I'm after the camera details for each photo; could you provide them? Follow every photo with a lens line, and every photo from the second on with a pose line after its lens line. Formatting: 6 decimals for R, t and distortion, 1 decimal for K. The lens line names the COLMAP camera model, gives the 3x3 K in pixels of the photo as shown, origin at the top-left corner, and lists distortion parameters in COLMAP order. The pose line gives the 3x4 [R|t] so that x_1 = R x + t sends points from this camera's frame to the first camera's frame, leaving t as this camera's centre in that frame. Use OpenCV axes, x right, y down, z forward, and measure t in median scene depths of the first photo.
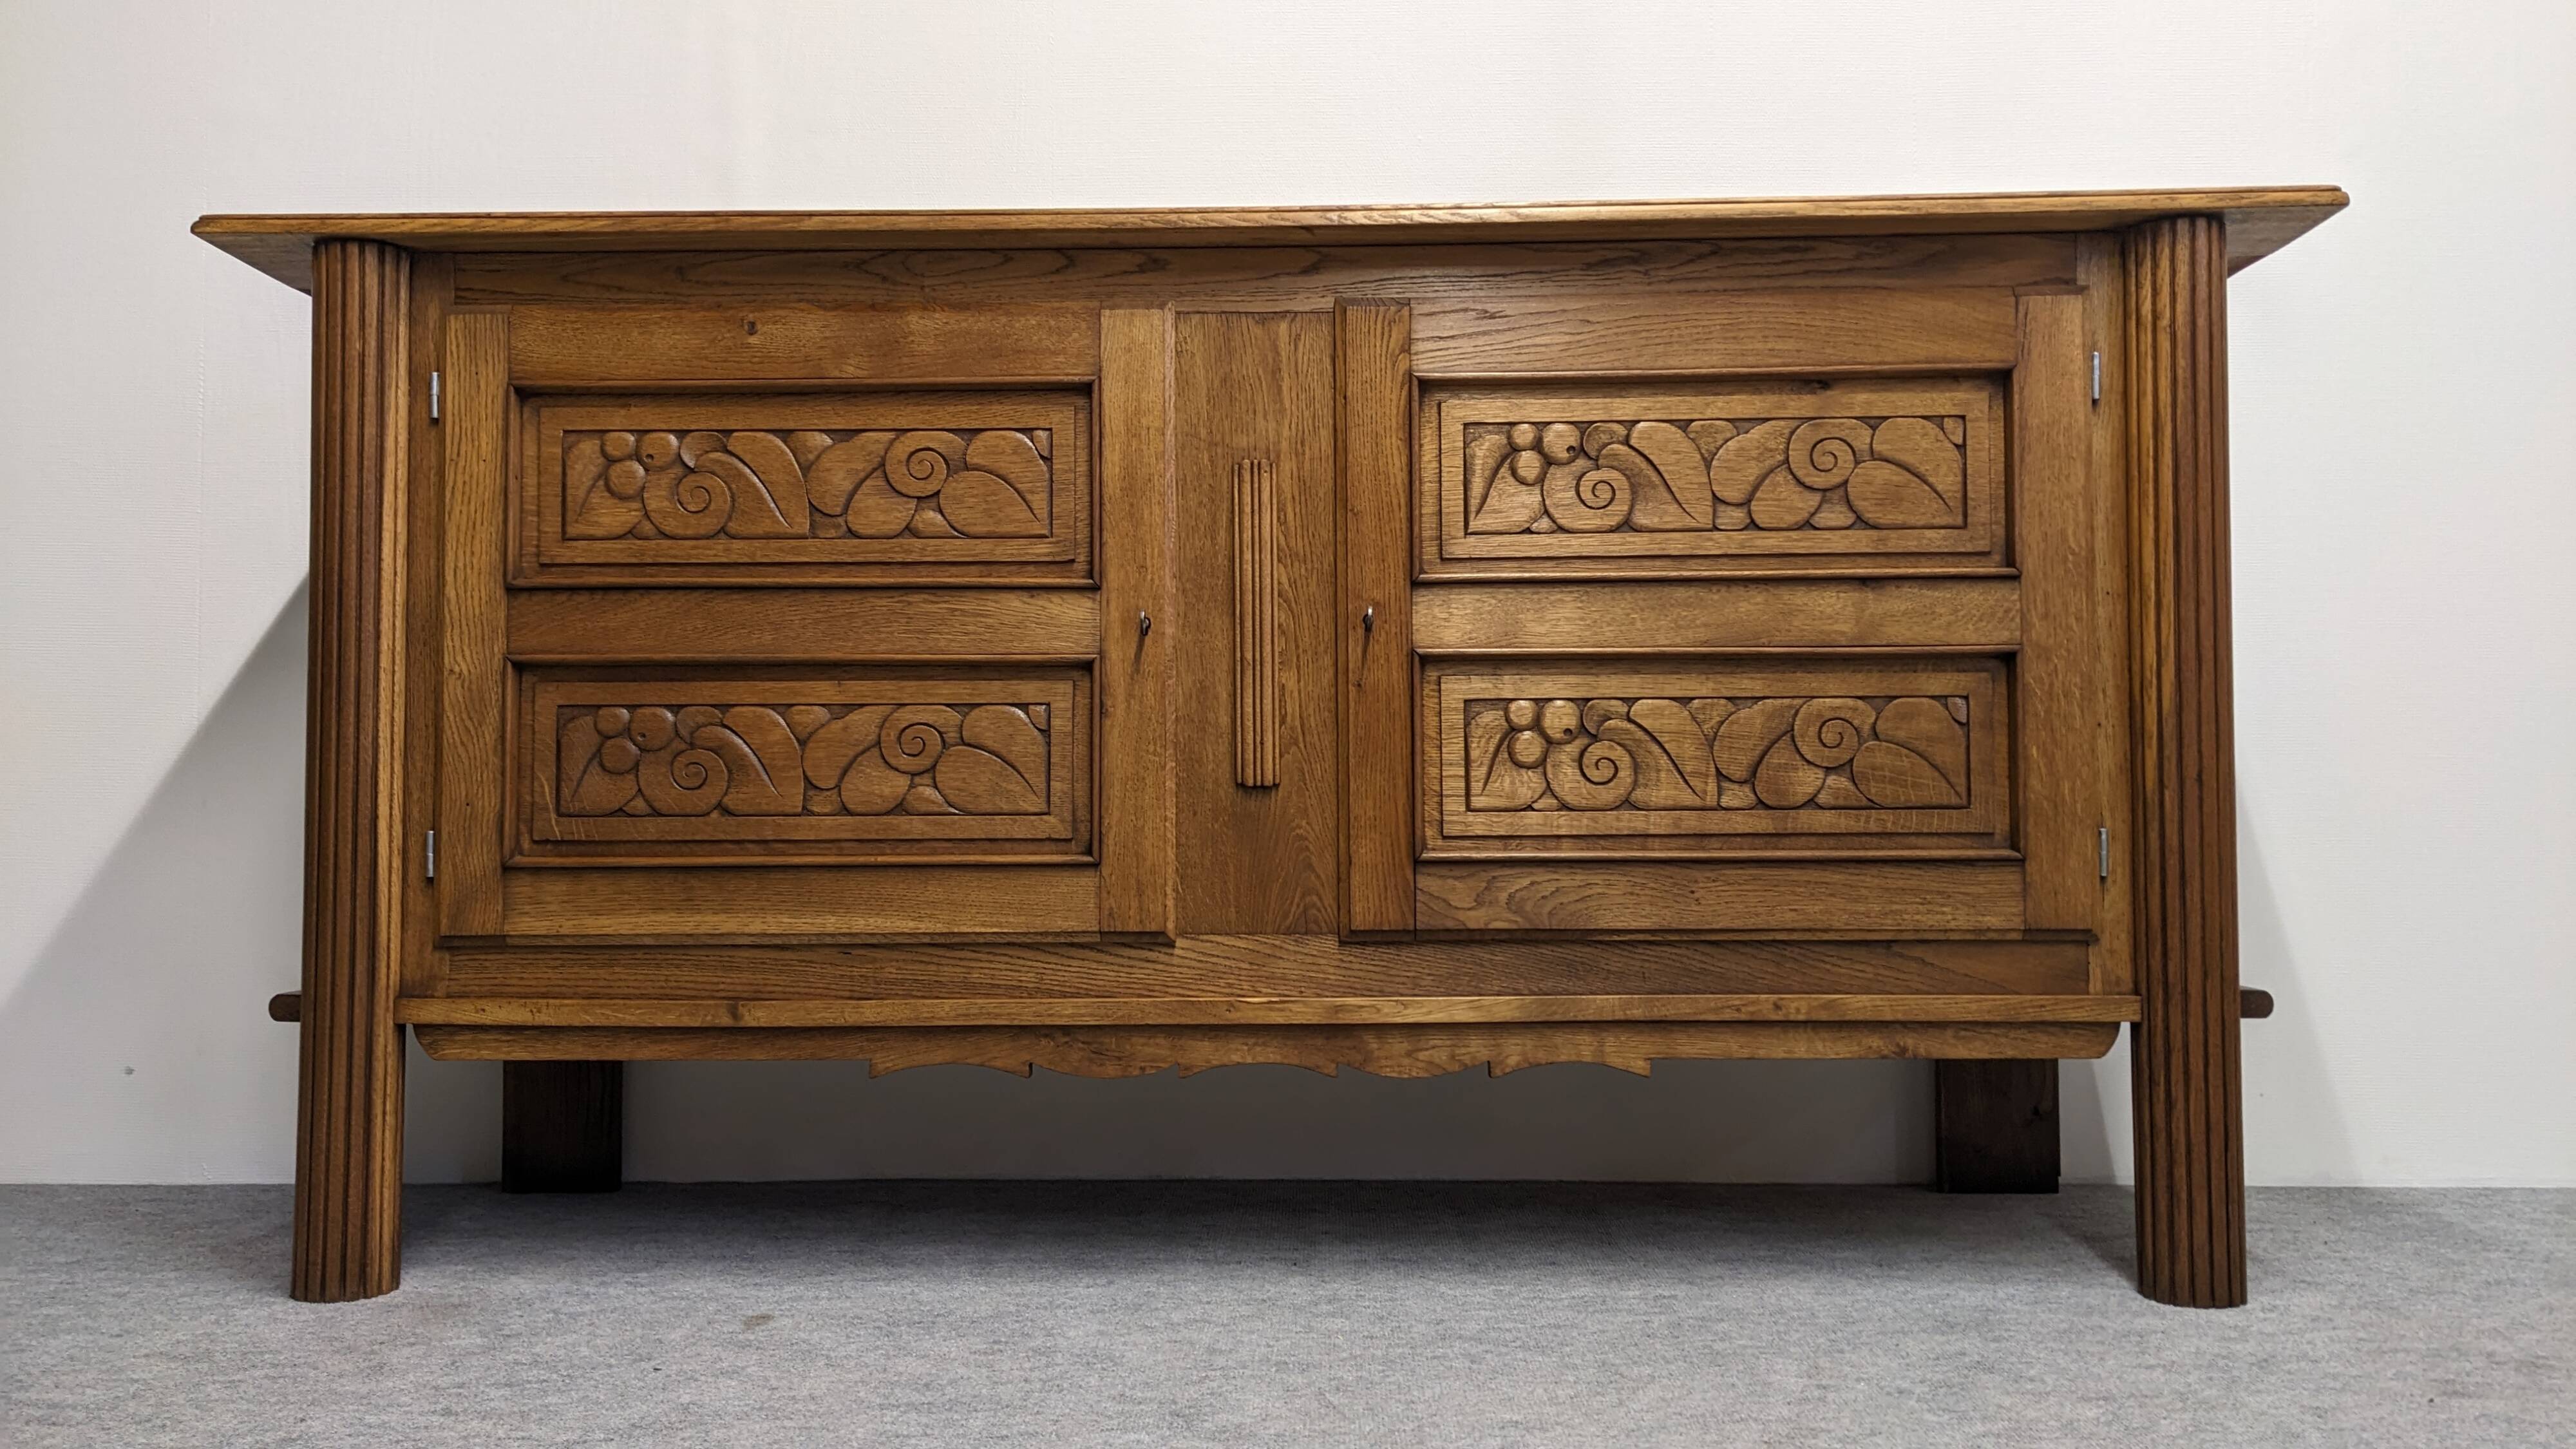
lens RADIAL K [[2018.8, 0, 1265.4], [0, 2018.8, 717.1], [0, 0, 1]] dist [0.062038, -0.100178]
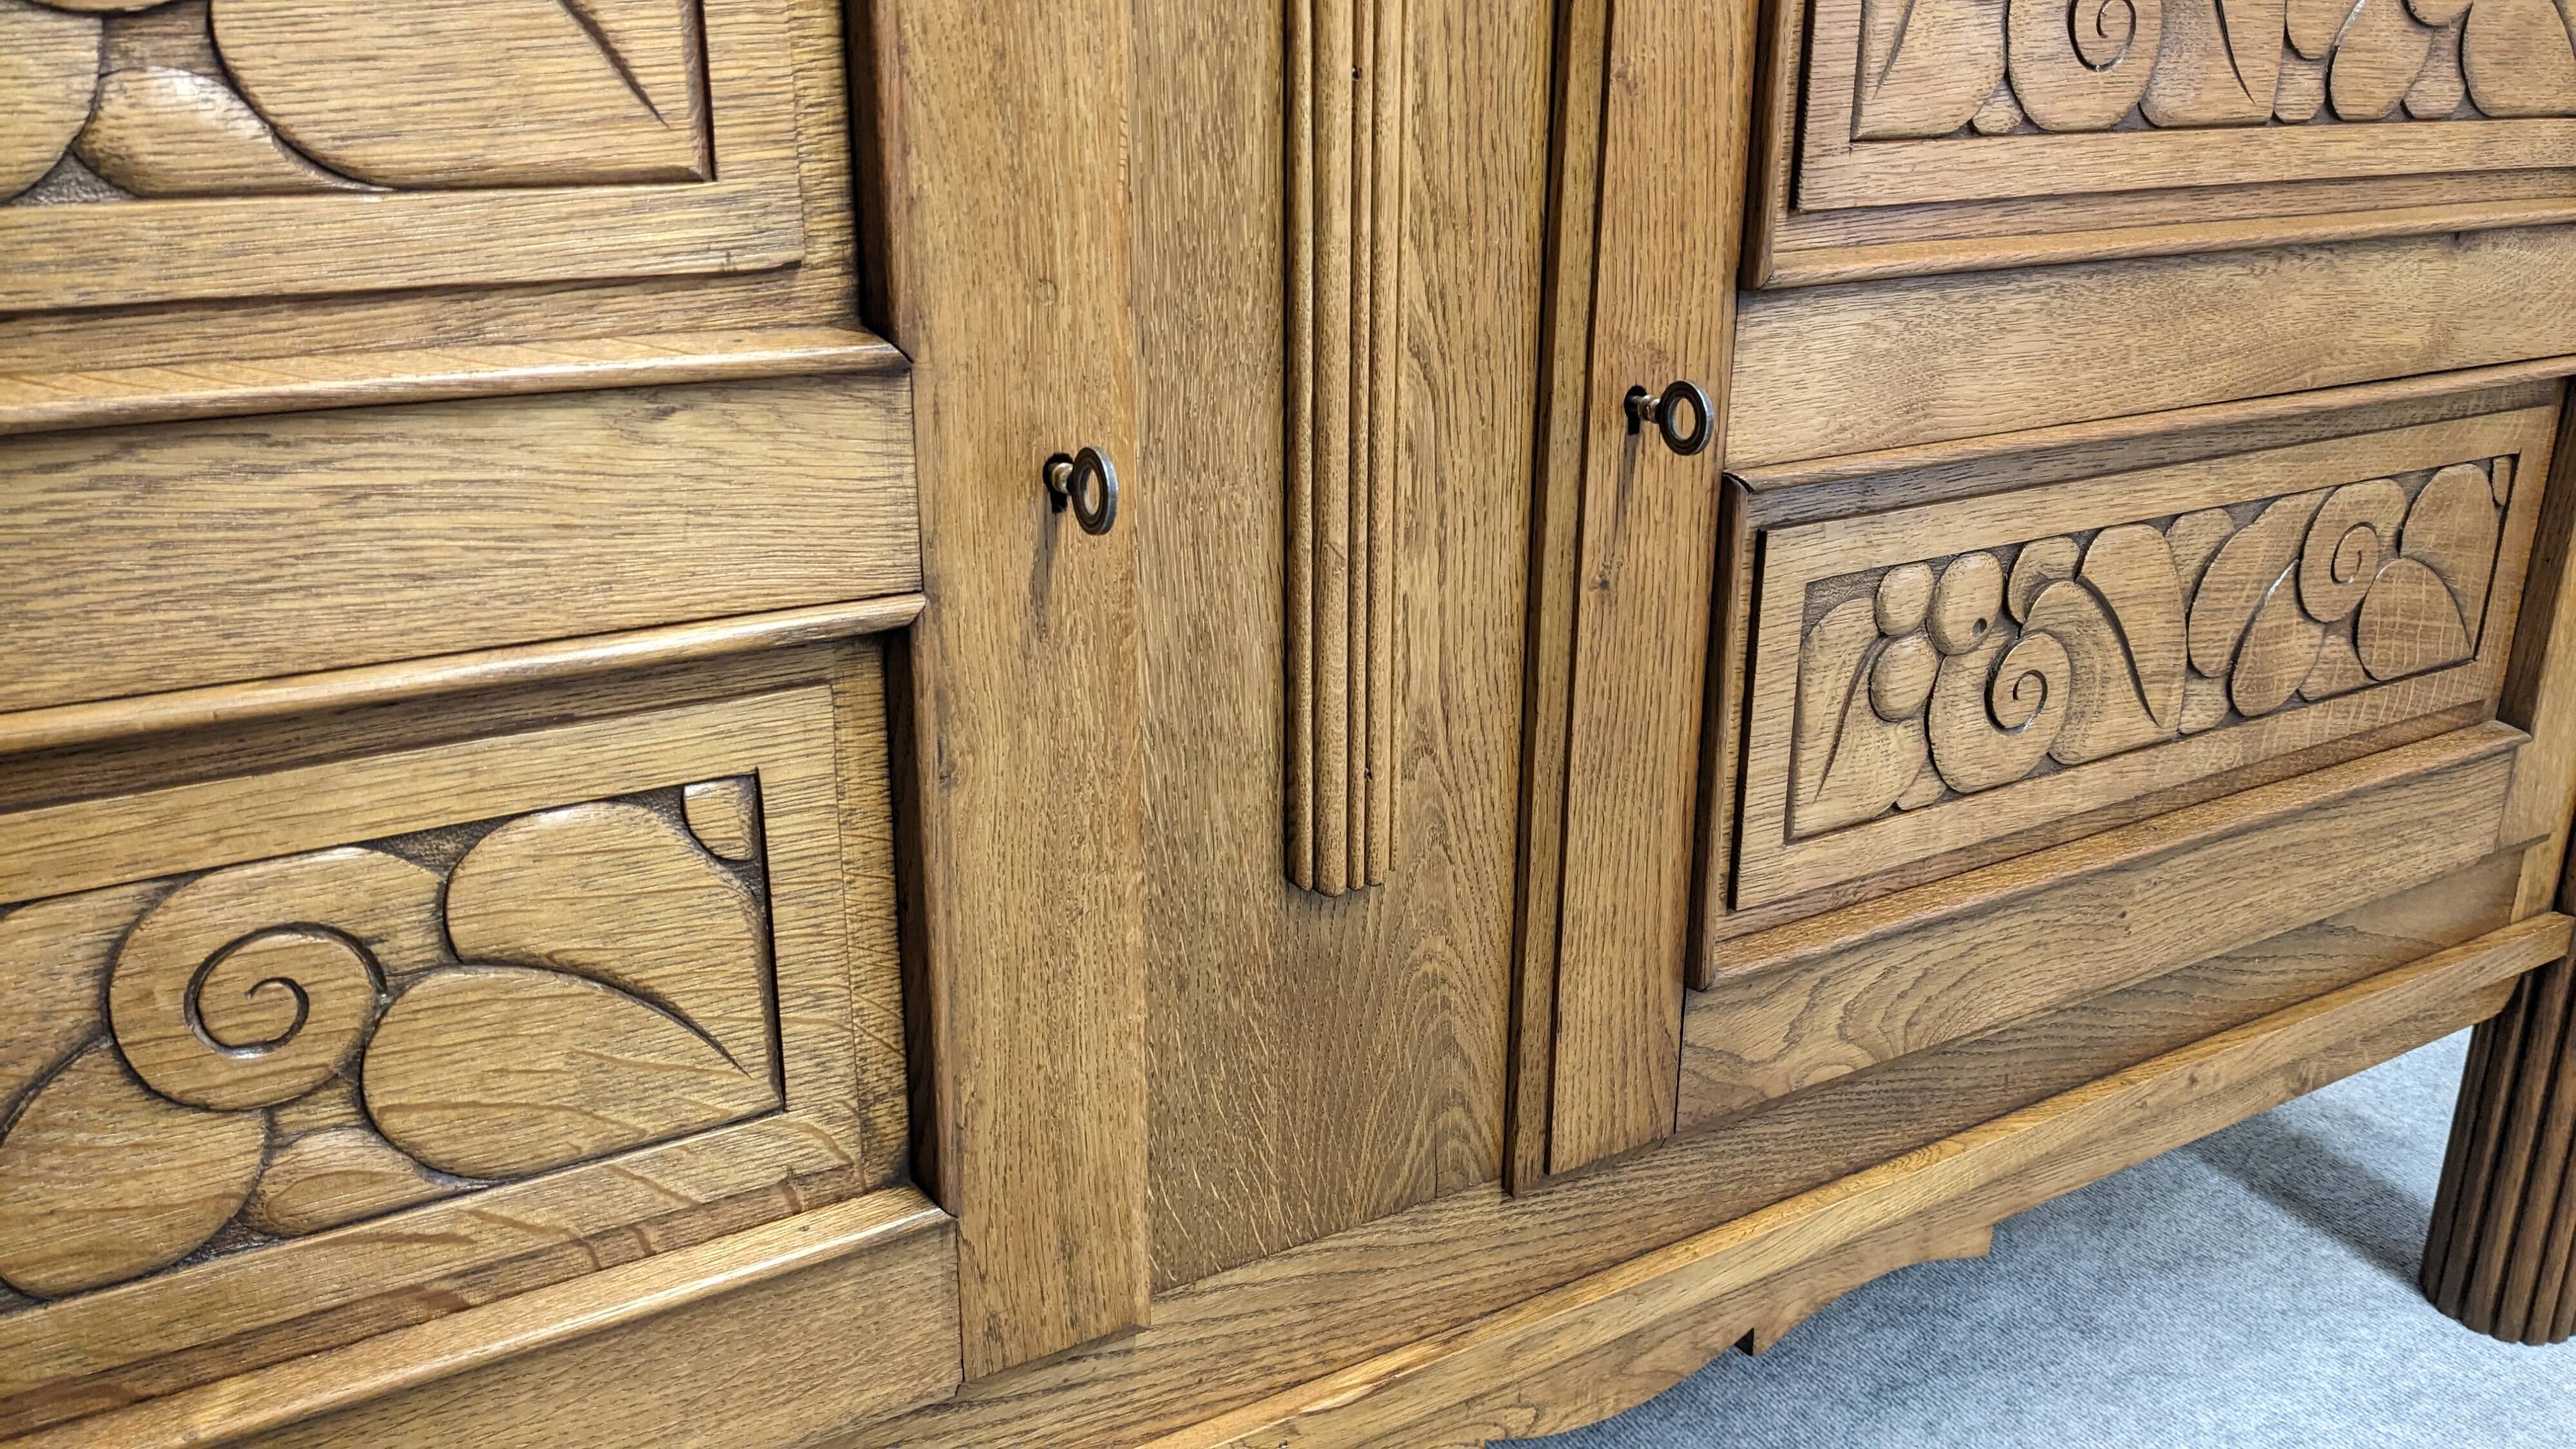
lens RADIAL K [[2018.8, 0, 1300.8], [0, 2018.8, 714.4], [0, 0, 1]] dist [0.062038, -0.100178]
pose [[0.842986, -0.164488, 0.512171, -0.189893], [-0.031894, 0.935146, 0.352825, -0.120501], [-0.536990, -0.313762, 0.783068, 0.734612]]
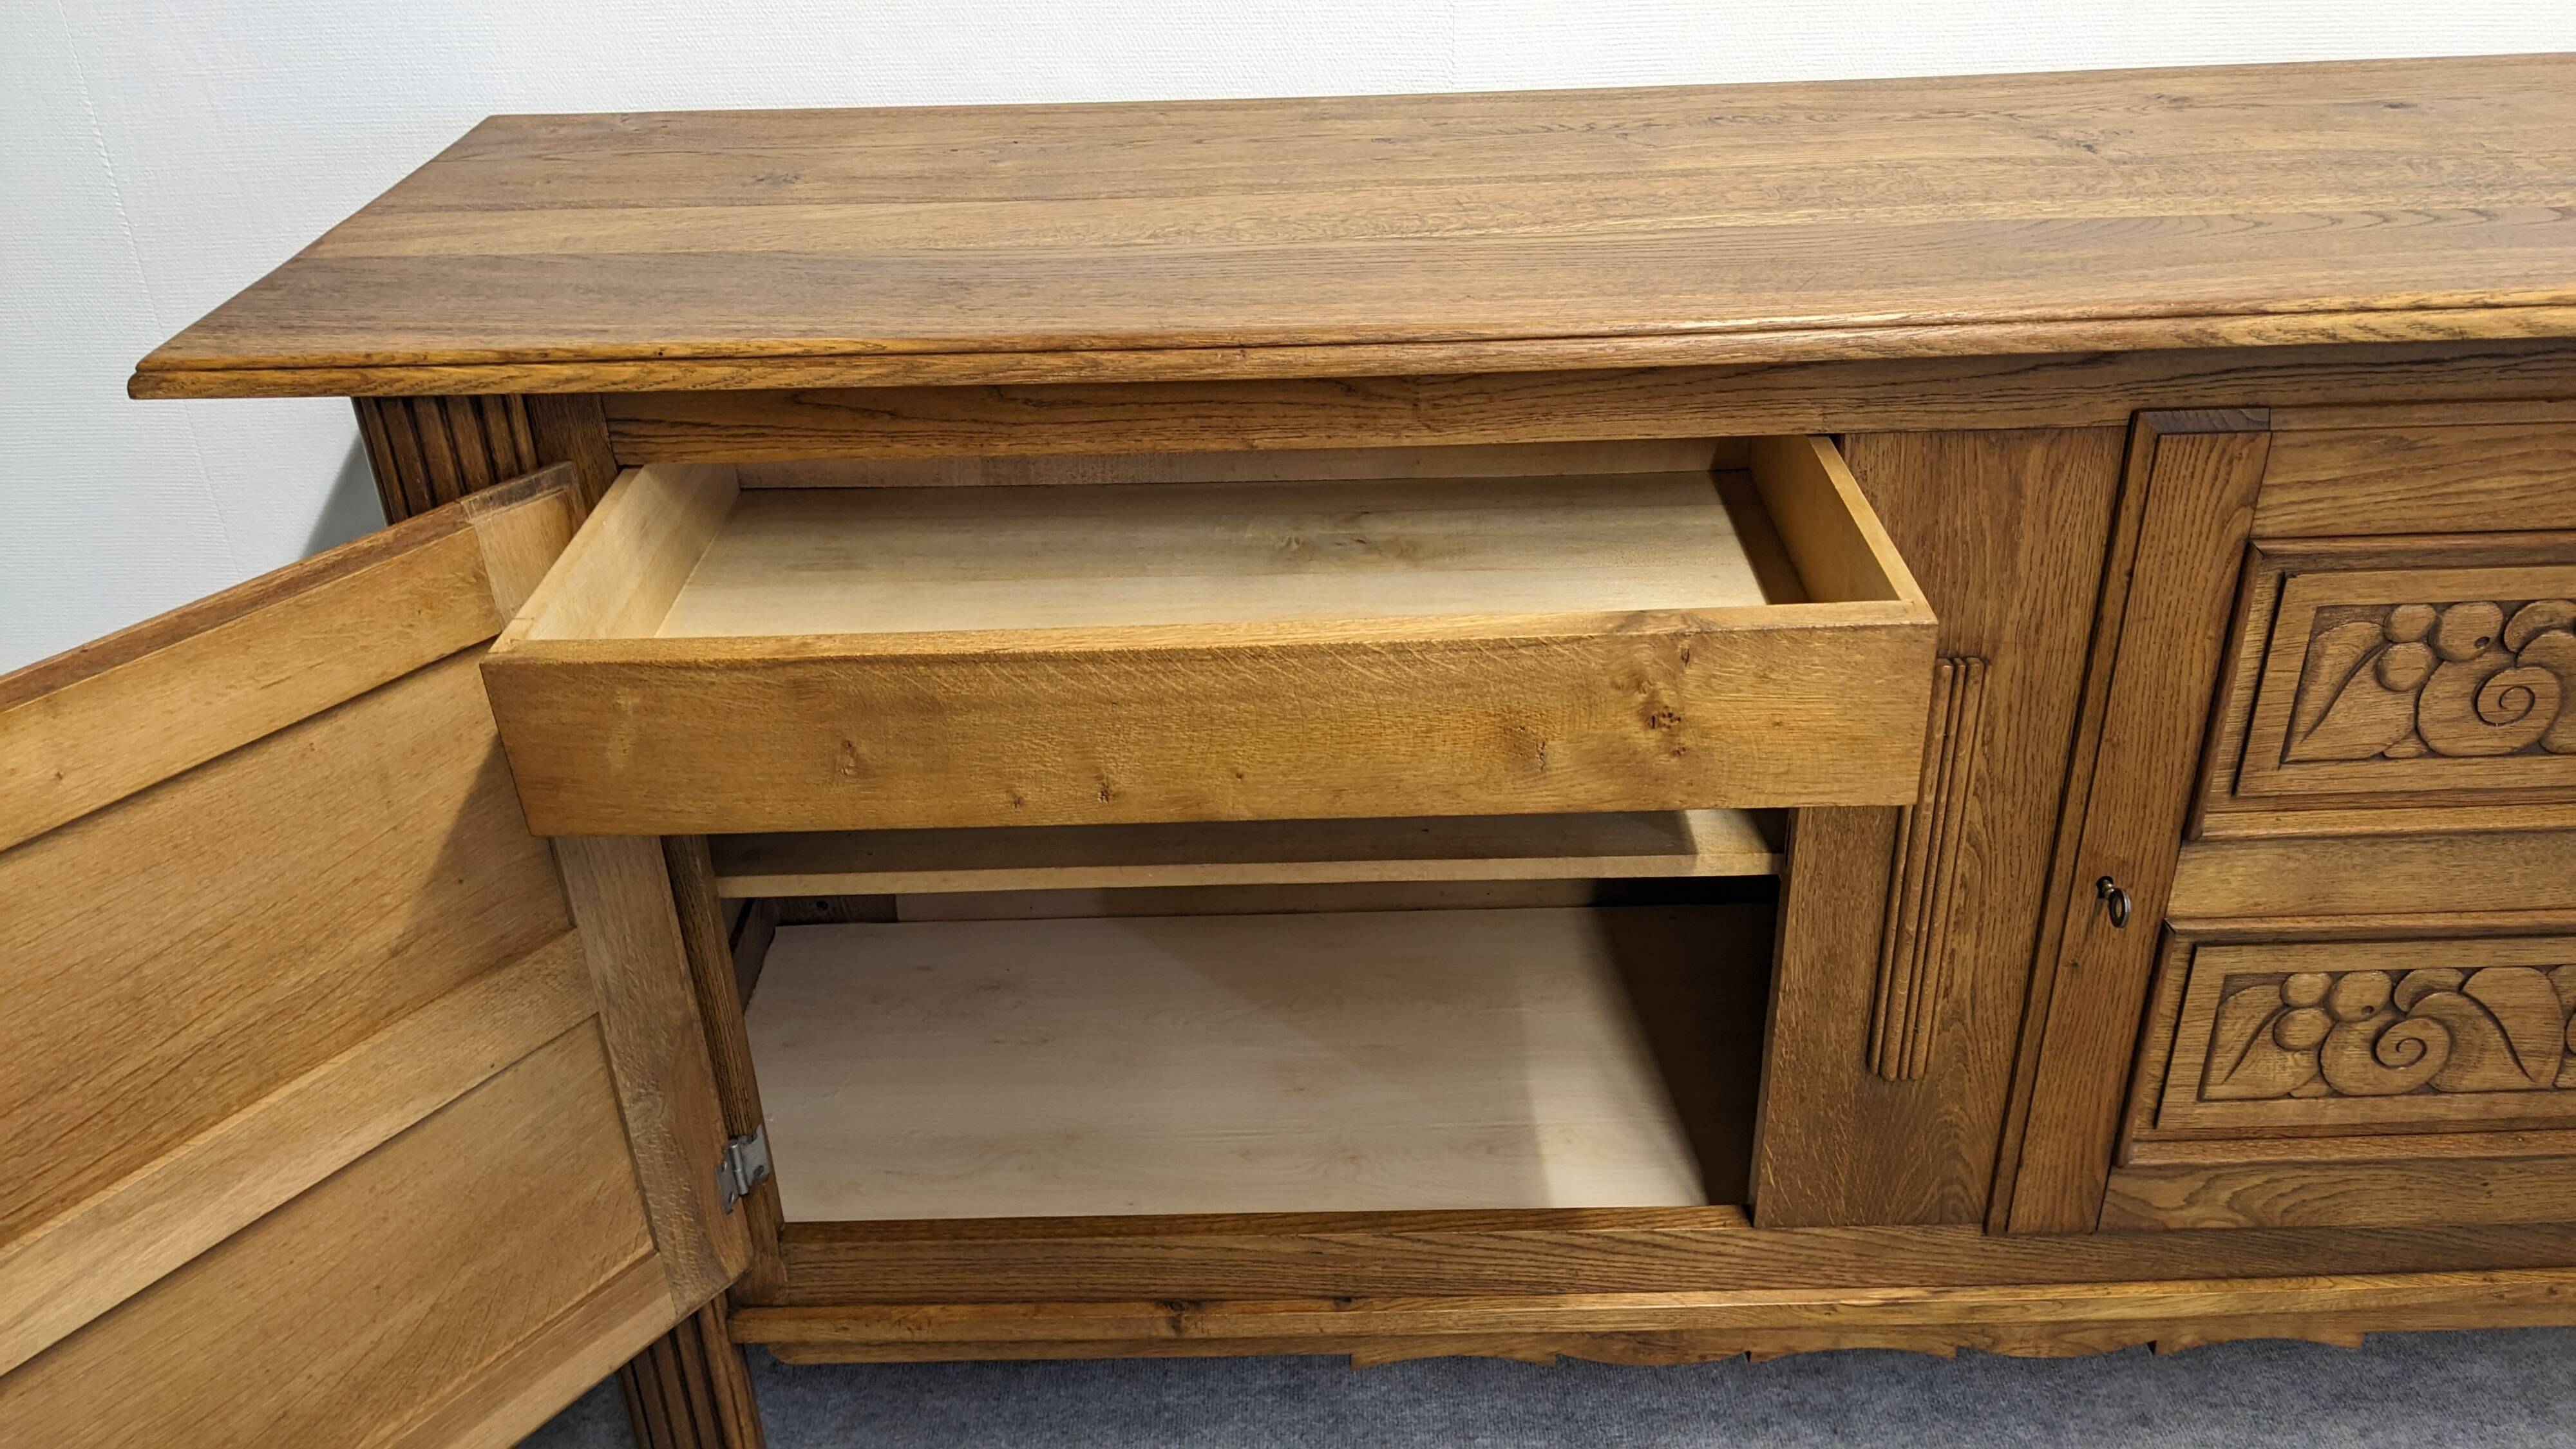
lens RADIAL K [[2018.8, 0, 1285.3], [0, 2018.8, 713.9], [0, 0, 1]] dist [0.062038, -0.100178]
pose [[0.999294, -0.036291, 0.009743, -0.220052], [0.025696, 0.849178, 0.527481, -0.451089], [-0.027417, -0.526858, 0.849511, 0.472777]]
